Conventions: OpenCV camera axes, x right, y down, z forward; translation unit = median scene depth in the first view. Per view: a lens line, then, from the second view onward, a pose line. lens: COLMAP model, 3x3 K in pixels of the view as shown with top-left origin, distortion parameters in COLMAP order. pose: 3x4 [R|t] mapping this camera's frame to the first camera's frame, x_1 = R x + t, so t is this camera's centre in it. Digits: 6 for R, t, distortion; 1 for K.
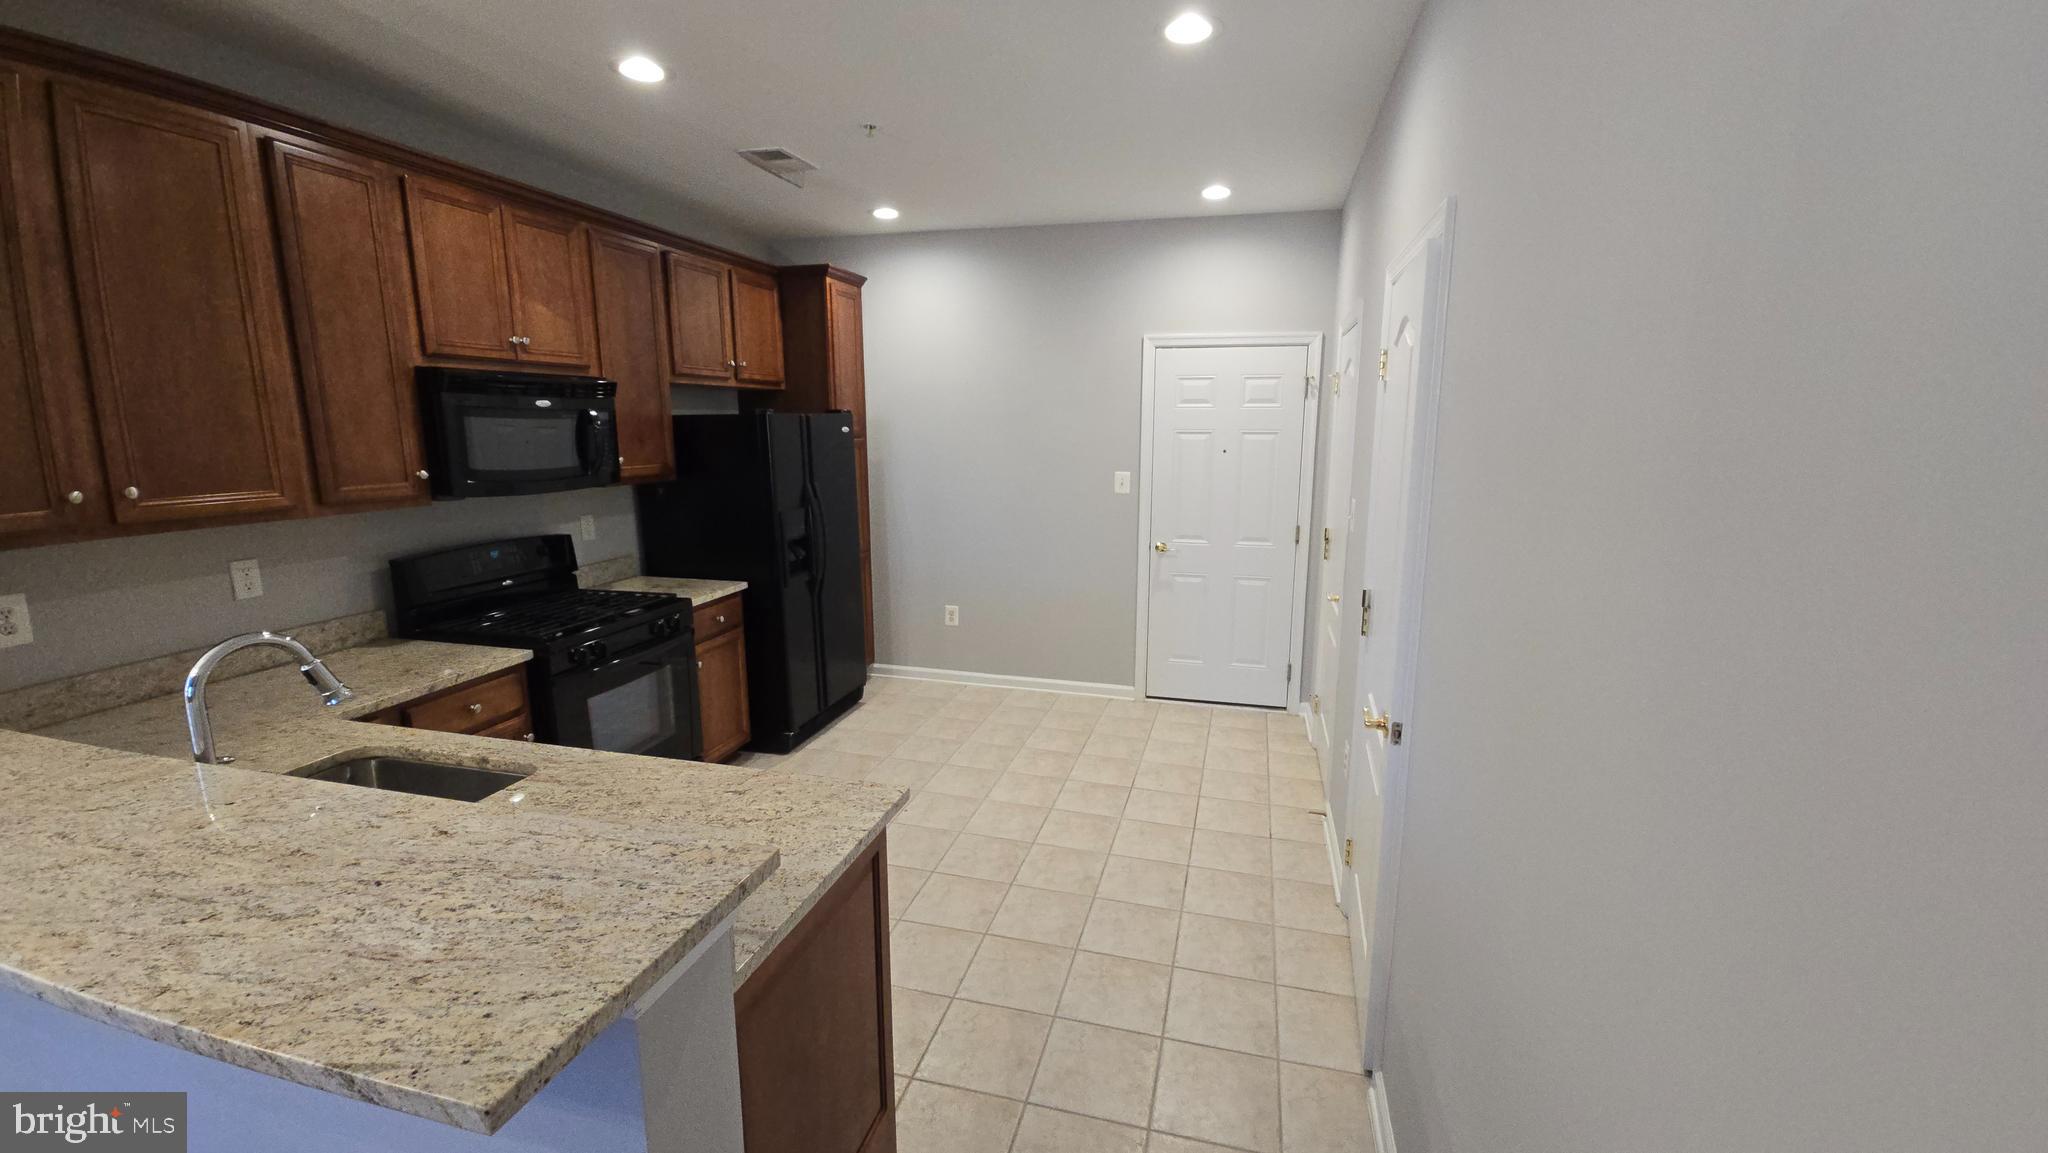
lens RADIAL K [[816.1, 0, 1024.0], [0, 816.1, 576.5], [0, 0, 1]] dist [0.000035, -0.000145]
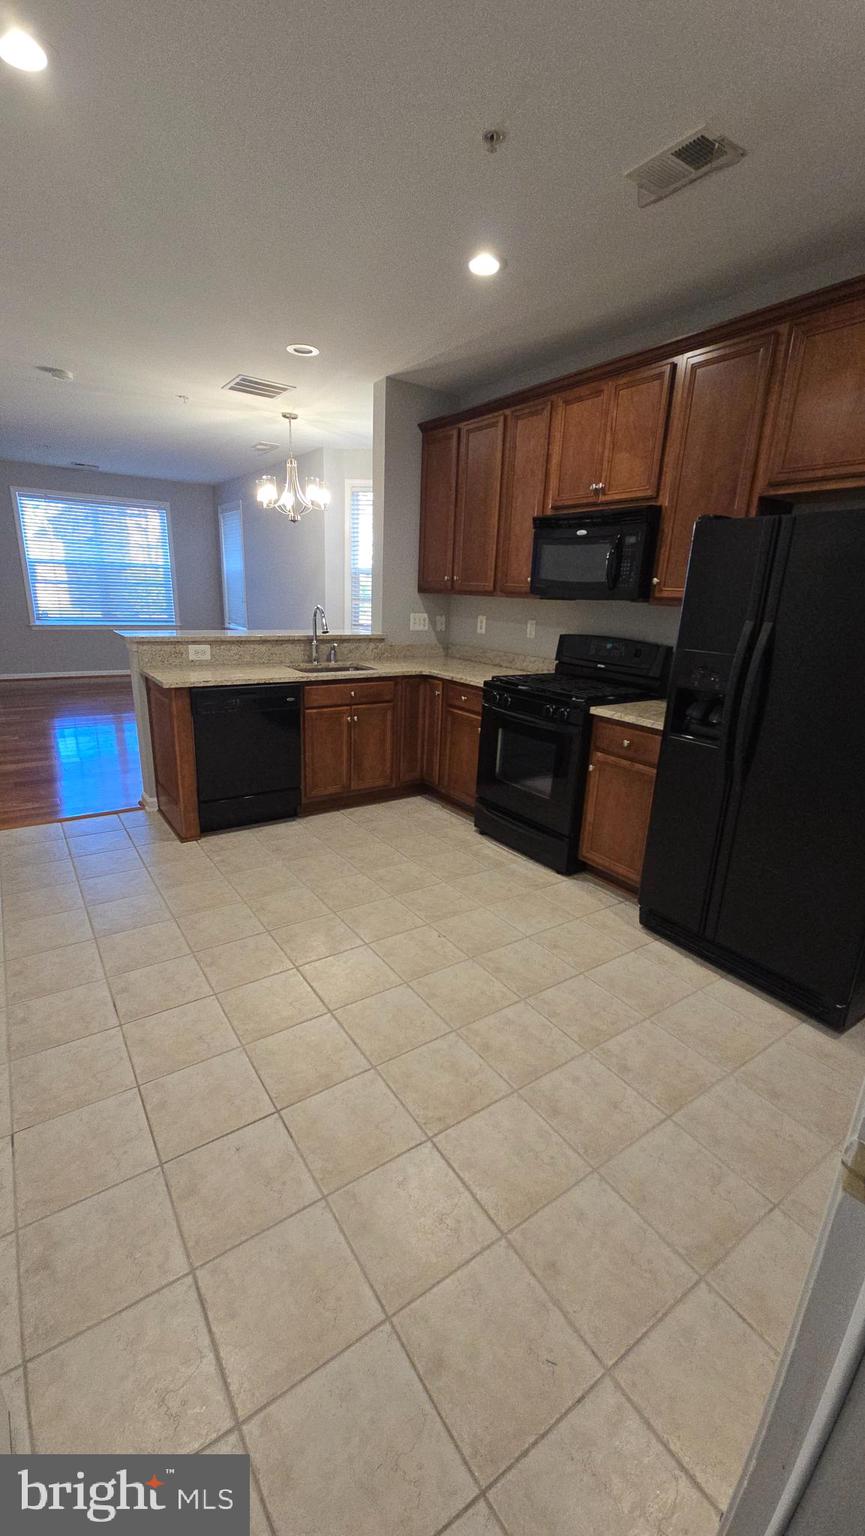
lens RADIAL K [[612.1, 0, 432.5], [0, 612.1, 768.0], [0, 0, 1]] dist [0.000035, -0.000145]
pose [[-0.637200, 0.197882, -0.744861, 0.427505], [-0.178238, 0.902438, 0.392220, -0.213356], [0.749805, 0.382685, -0.539764, 1.518982]]
